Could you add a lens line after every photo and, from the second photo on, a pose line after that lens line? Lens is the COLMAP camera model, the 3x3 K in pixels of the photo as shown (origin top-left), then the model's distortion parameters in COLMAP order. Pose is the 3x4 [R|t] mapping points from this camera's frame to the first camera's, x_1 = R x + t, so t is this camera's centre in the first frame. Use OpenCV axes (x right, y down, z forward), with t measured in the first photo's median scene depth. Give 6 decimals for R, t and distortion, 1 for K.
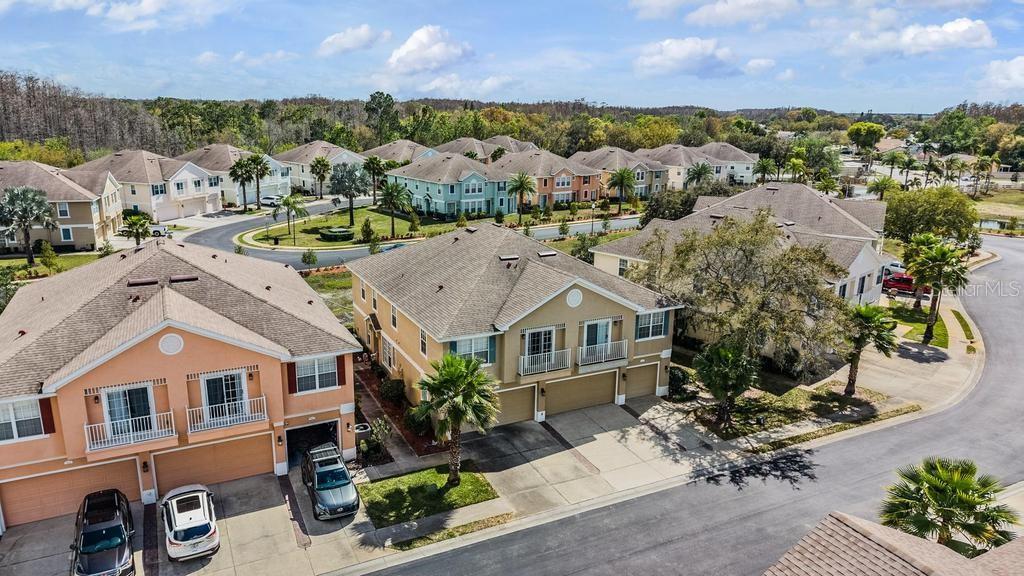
lens RADIAL K [[688.9, 0, 521.1], [0, 688.9, 288.6], [0, 0, 1]] dist [0.023604, -0.010423]
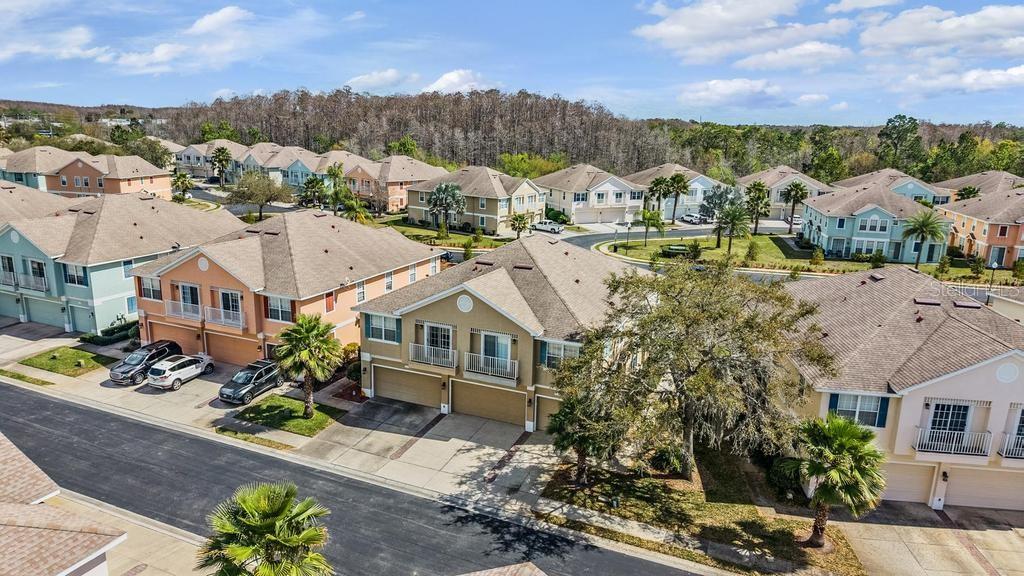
lens RADIAL K [[688.9, 0, 502.0], [0, 688.9, 287.2], [0, 0, 1]] dist [0.023604, -0.010423]
pose [[0.623356, 0.177950, -0.761420, 0.846366], [-0.207268, 0.976531, 0.058538, -0.078176], [0.753968, 0.121328, 0.645610, 0.344613]]
